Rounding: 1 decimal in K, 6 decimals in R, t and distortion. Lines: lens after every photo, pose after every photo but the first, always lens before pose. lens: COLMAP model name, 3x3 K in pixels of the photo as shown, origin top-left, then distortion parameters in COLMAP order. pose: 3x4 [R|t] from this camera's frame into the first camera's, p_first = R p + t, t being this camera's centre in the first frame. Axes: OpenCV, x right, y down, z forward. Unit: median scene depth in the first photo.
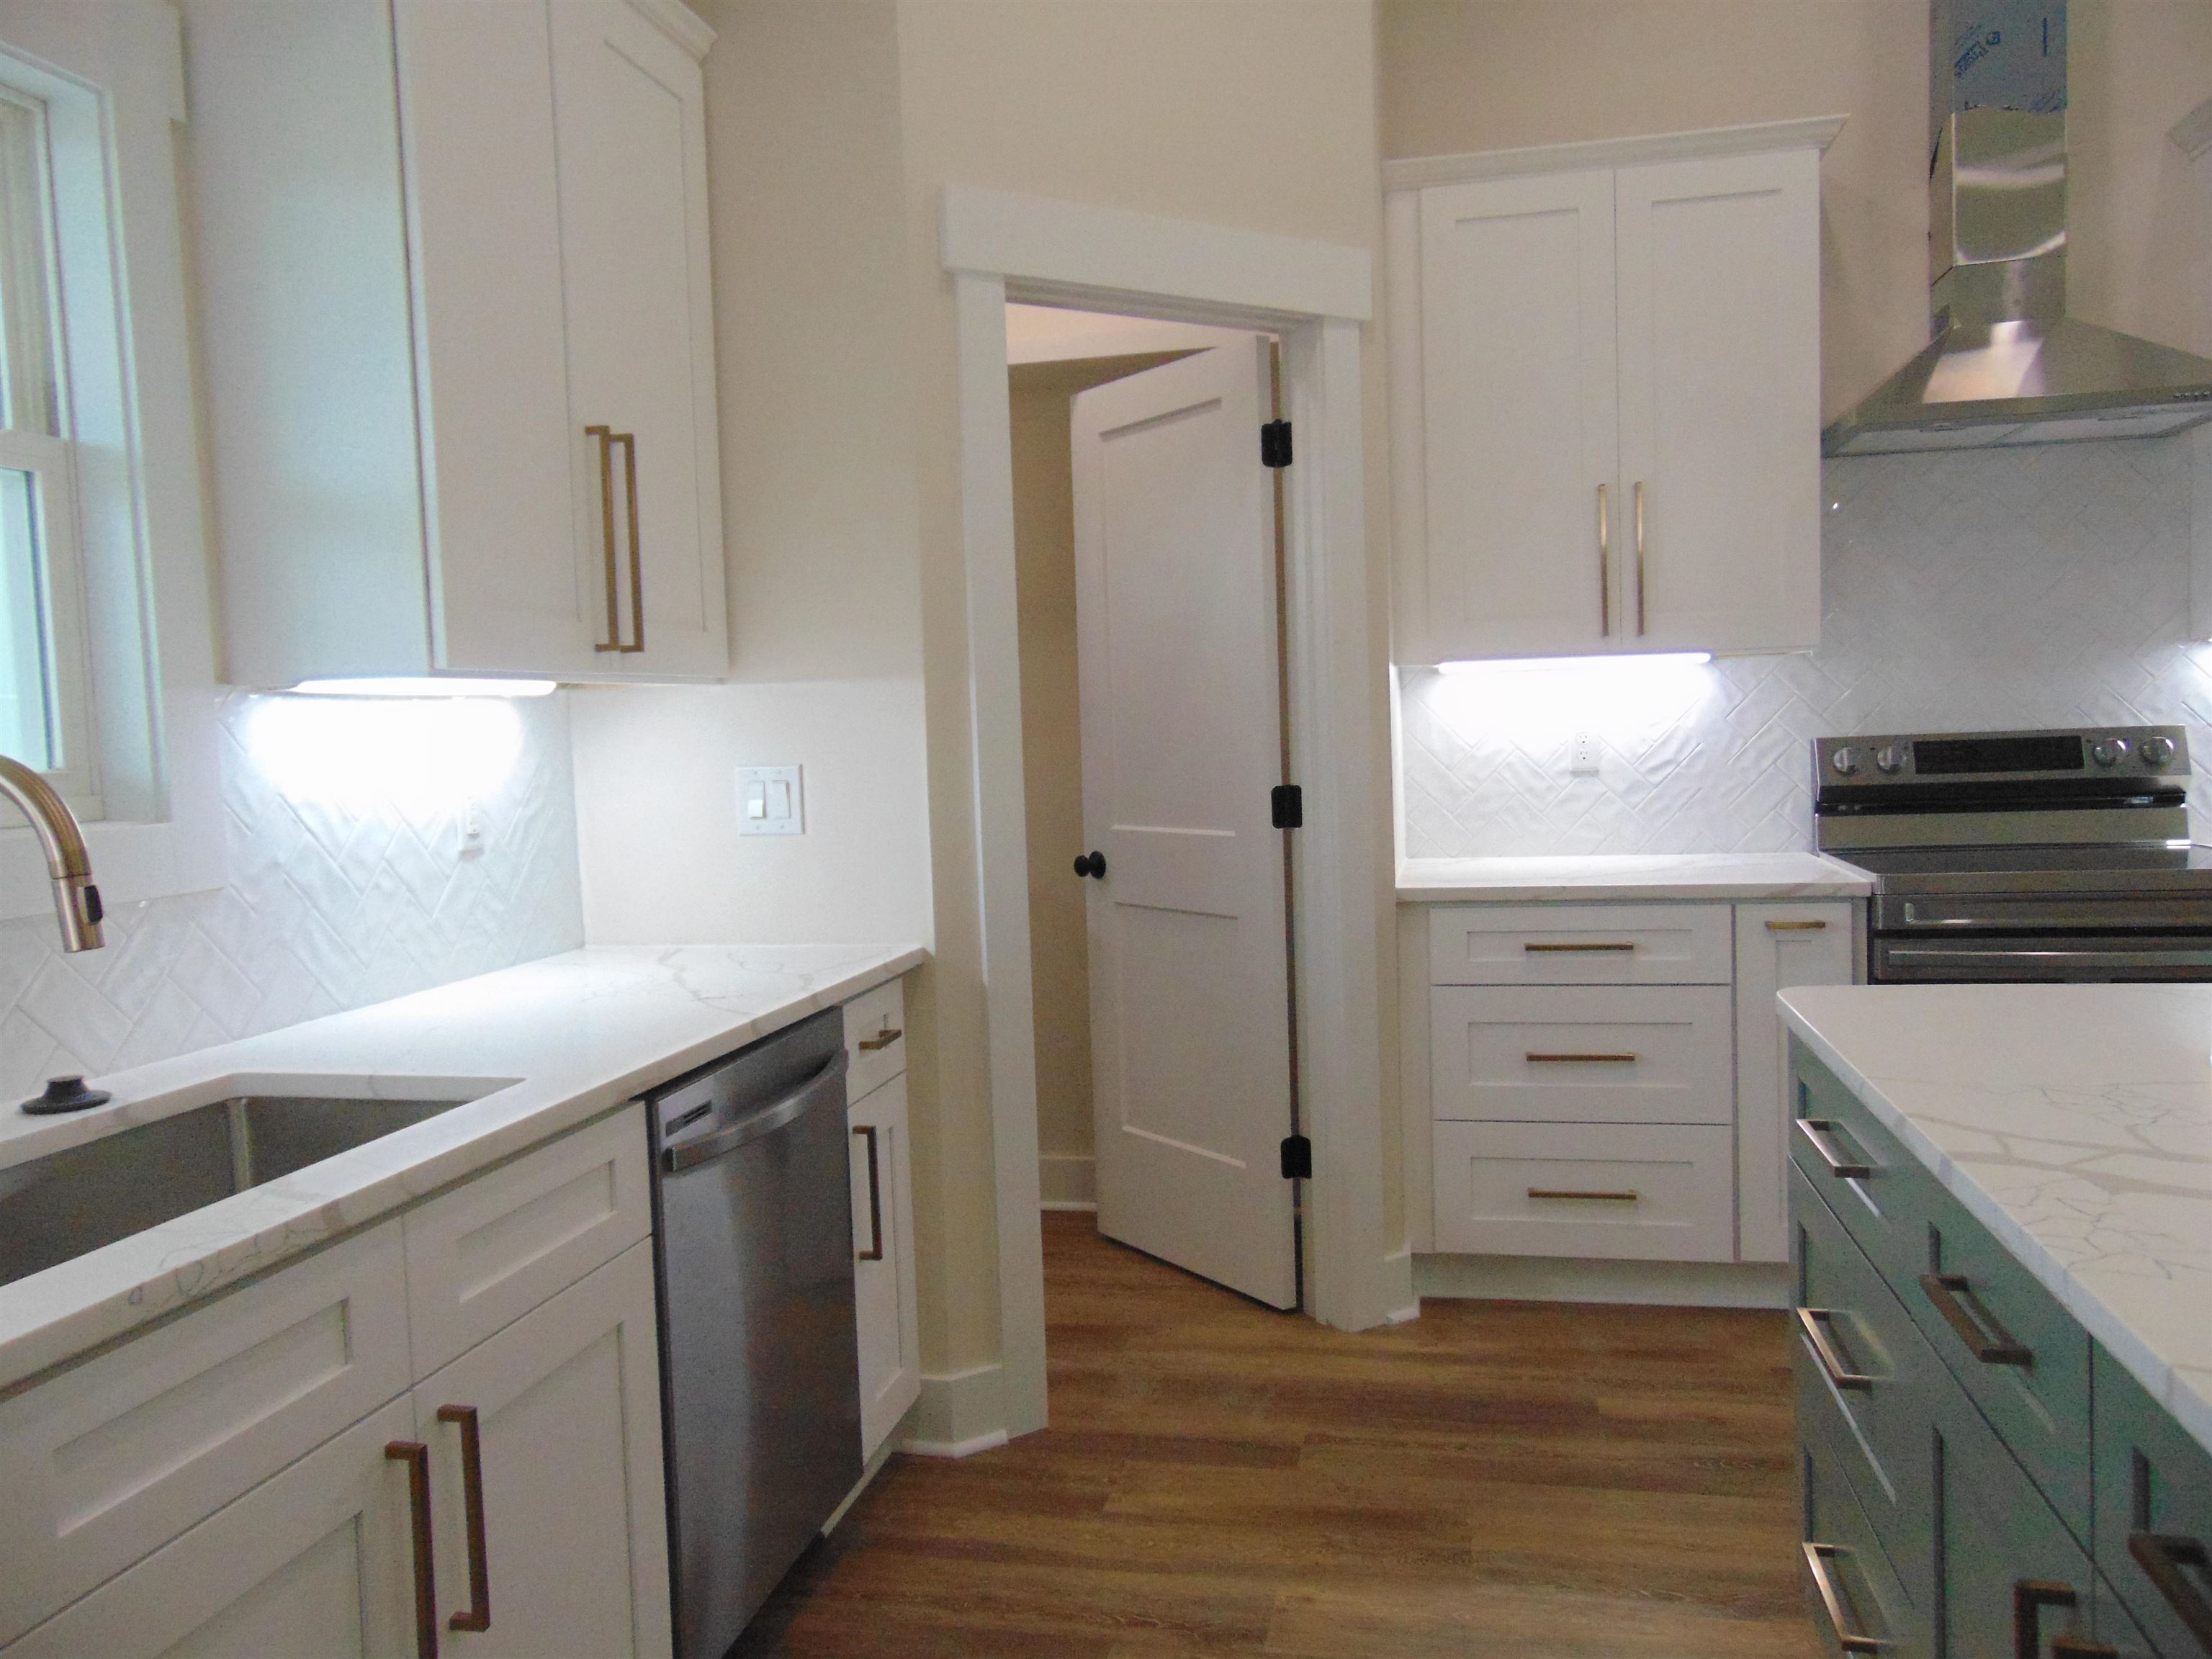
lens RADIAL K [[1645.4, 0, 1101.4], [0, 1645.4, 826.9], [0, 0, 1]] dist [-0.024311, 0.049158]
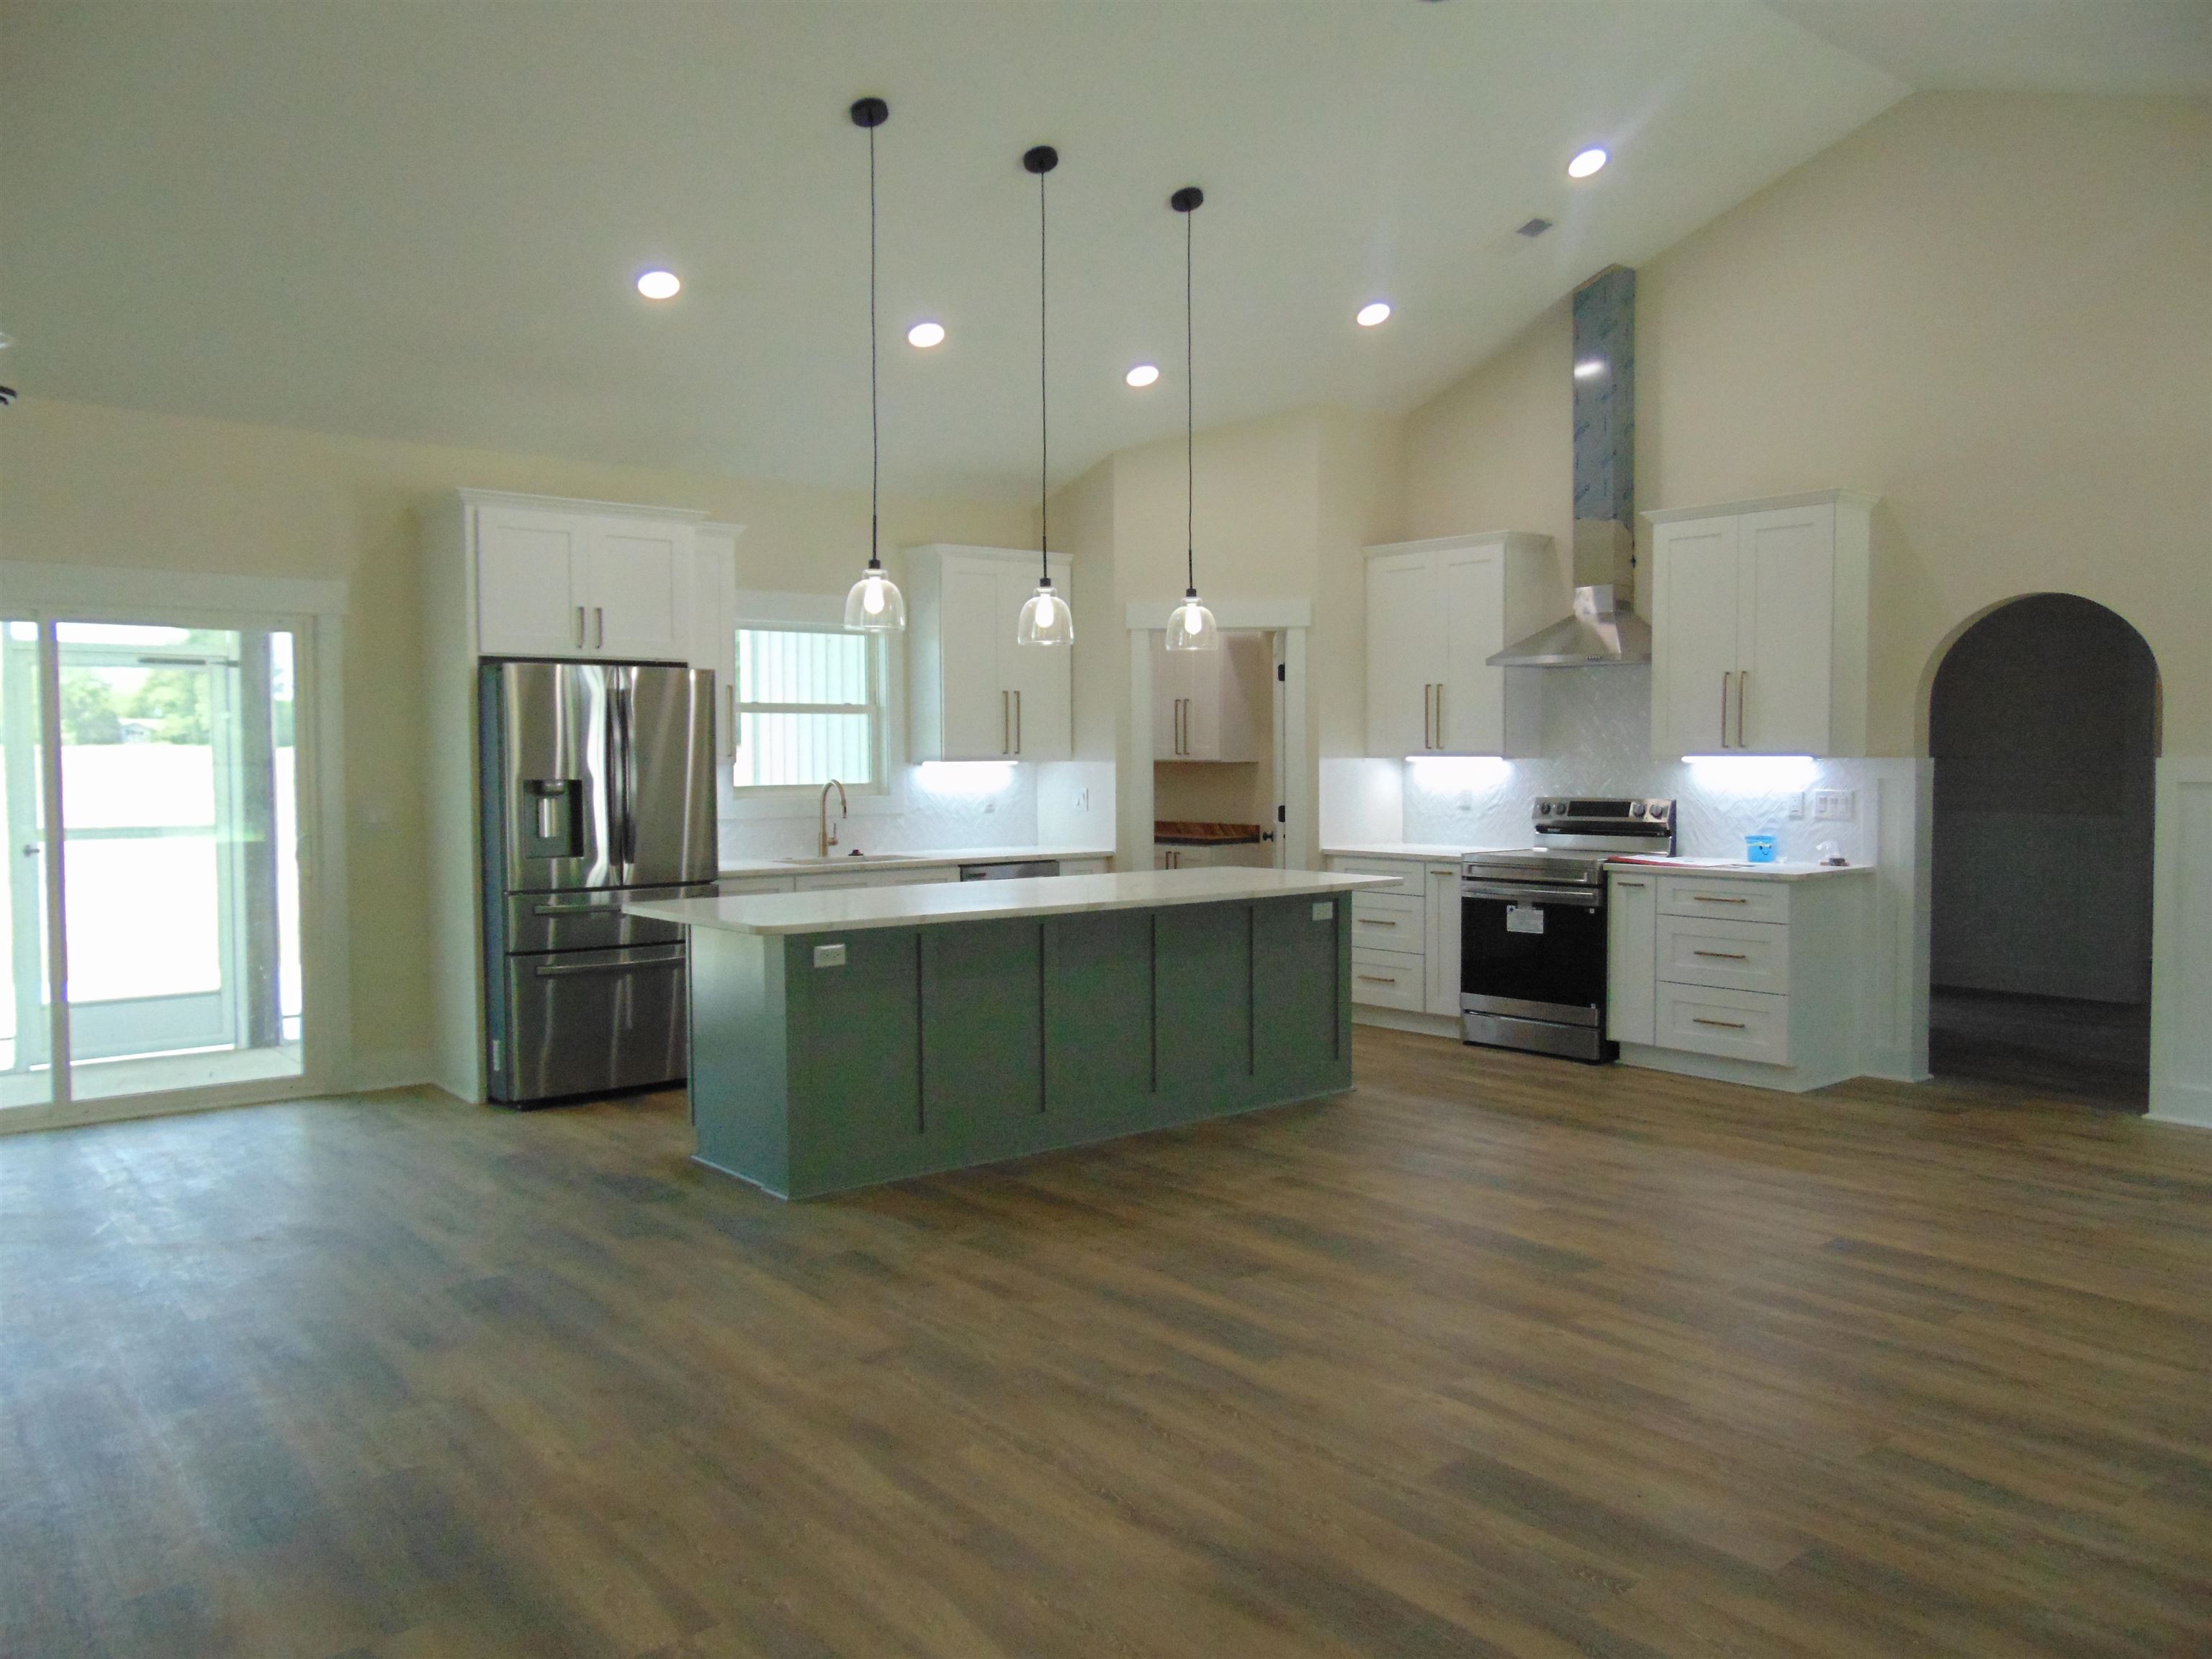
lens RADIAL K [[1645.4, 0, 1104.7], [0, 1645.4, 829.2], [0, 0, 1]] dist [-0.024311, 0.049158]
pose [[0.787786, 0.059218, -0.613096, 1.725723], [-0.062482, 0.997916, 0.016102, -0.014584], [0.612772, 0.025622, 0.789844, -1.398371]]
